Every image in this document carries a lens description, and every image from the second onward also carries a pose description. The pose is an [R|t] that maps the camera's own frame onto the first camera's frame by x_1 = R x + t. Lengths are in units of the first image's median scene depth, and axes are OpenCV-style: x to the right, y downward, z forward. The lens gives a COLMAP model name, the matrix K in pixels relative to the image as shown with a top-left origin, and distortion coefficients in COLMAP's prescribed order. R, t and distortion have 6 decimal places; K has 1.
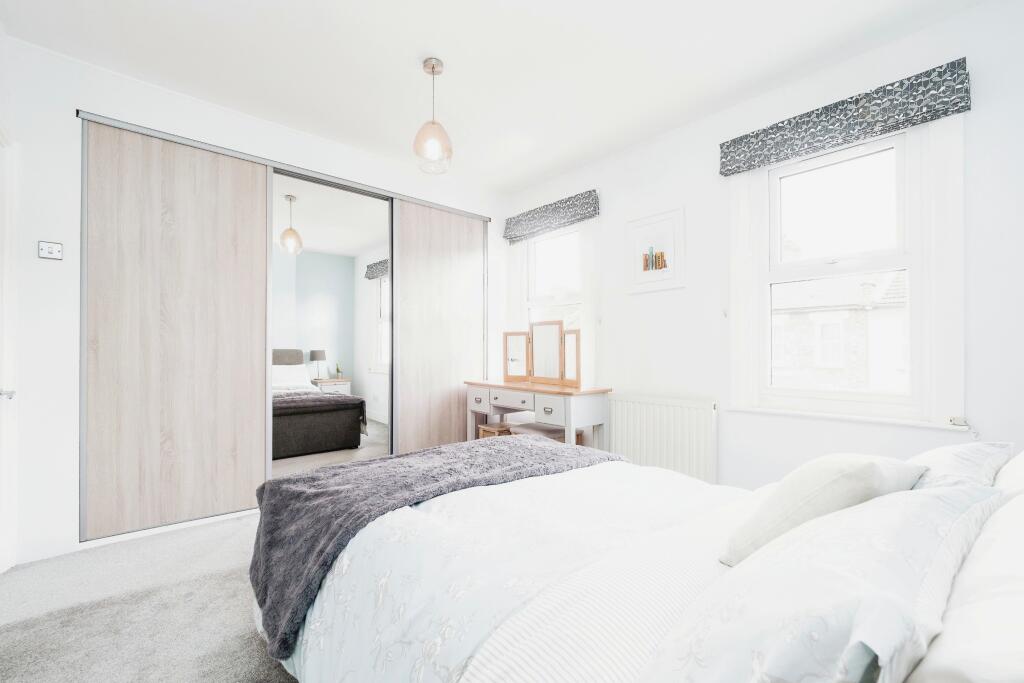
lens RADIAL K [[437.3, 0, 509.9], [0, 437.3, 340.8], [0, 0, 1]] dist [-0.008644, -0.001055]
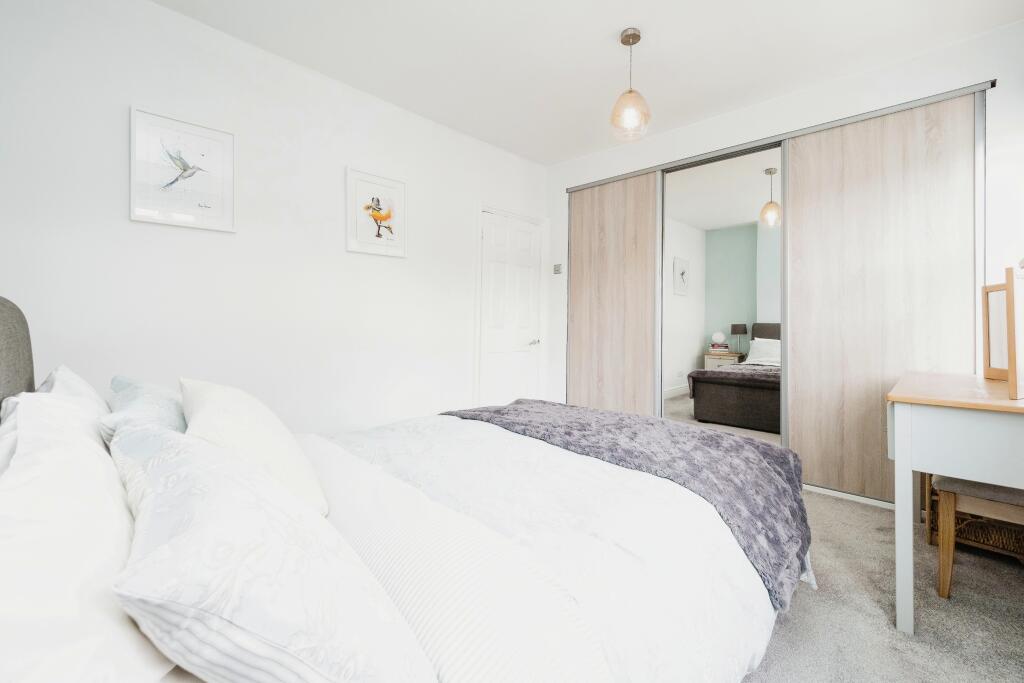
lens RADIAL K [[437.3, 0, 510.2], [0, 437.3, 333.6], [0, 0, 1]] dist [-0.008644, -0.001055]
pose [[0.072215, 0.011161, -0.997327, 0.626748], [0.003175, 0.999930, 0.011420, 0.037346], [0.997384, -0.003991, 0.072175, 0.492537]]
